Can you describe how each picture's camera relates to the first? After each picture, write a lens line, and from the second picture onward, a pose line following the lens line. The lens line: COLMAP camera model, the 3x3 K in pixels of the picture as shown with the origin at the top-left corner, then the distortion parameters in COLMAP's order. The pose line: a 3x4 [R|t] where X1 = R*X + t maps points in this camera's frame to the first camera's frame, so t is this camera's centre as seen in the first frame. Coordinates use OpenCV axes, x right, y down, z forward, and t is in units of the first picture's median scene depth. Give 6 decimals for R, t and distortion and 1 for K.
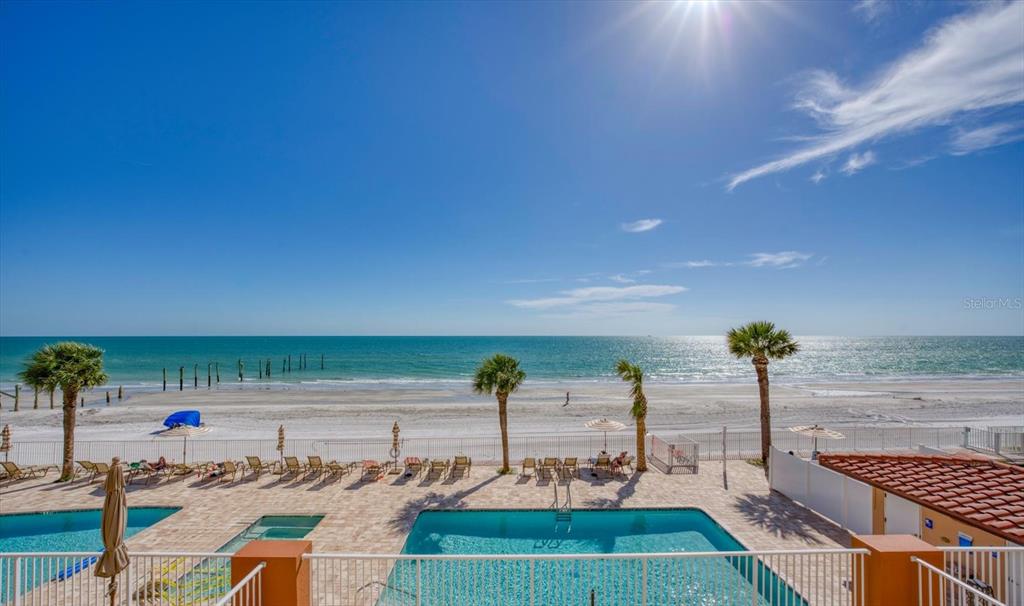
lens RADIAL K [[354.5, 0, 503.5], [0, 354.5, 330.9], [0, 0, 1]] dist [-0.013701, -0.000019]
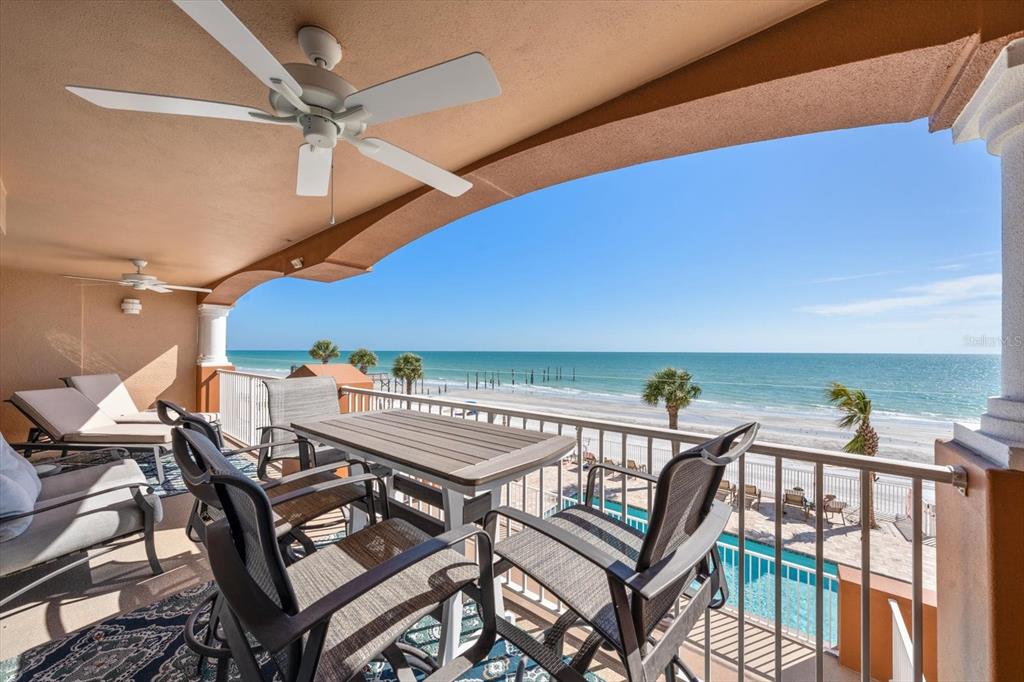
lens RADIAL K [[358.8, 0, 511.2], [0, 358.8, 350.2], [0, 0, 1]] dist [0.000034, -0.000262]
pose [[0.768513, 0.000203, -0.639835, 0.278531], [0.004502, 0.999973, 0.005725, 0.005074], [0.639819, -0.007280, 0.768491, -0.081127]]
